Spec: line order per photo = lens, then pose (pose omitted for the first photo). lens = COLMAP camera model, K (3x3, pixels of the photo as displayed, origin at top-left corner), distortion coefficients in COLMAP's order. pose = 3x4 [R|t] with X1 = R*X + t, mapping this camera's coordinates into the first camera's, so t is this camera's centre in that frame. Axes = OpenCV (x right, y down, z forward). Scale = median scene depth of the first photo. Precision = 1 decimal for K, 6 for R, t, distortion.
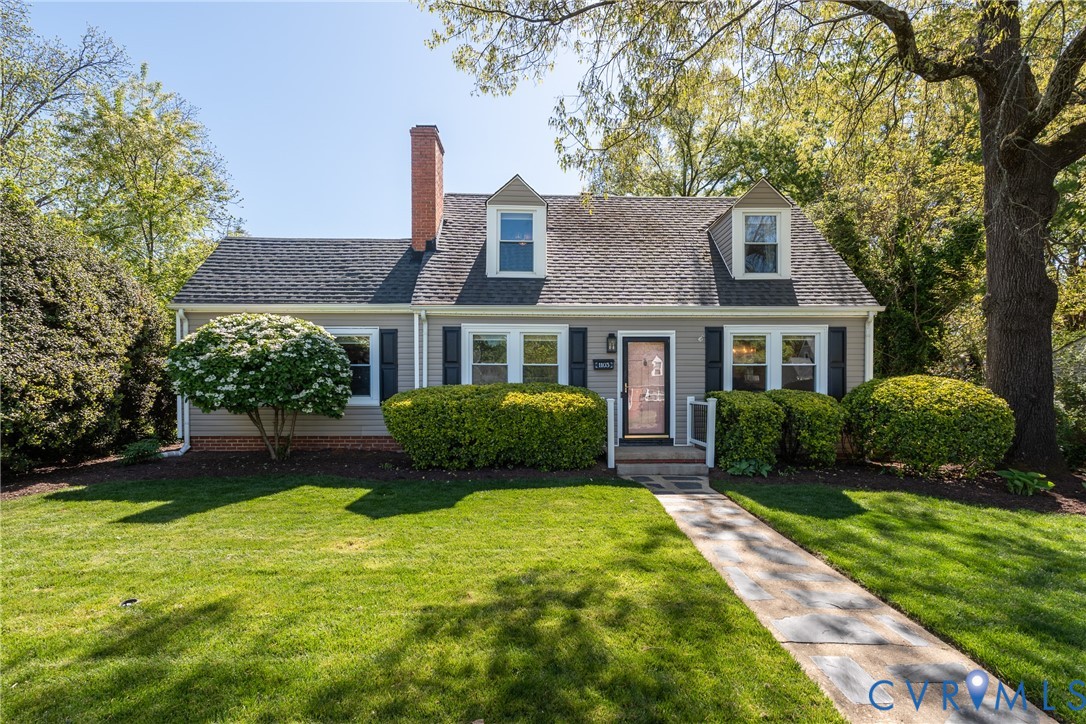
lens RADIAL K [[575.3, 0, 531.2], [0, 575.3, 388.9], [0, 0, 1]] dist [0.033105, 0.003129]
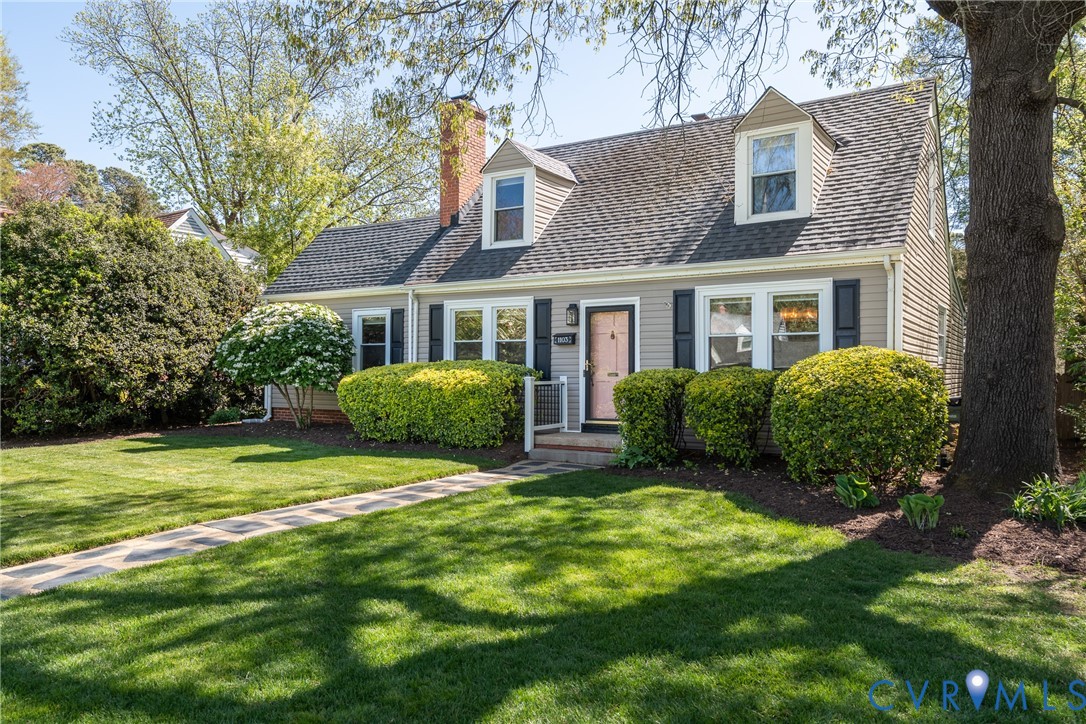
lens RADIAL K [[761.6, 0, 521.5], [0, 761.6, 366.5], [0, 0, 1]] dist [0.003259, 0.000530]
pose [[0.823577, -0.000728, -0.567204, 0.733857], [-0.002076, 0.999989, -0.004299, 0.005204], [0.567200, 0.004718, 0.823566, -0.003090]]
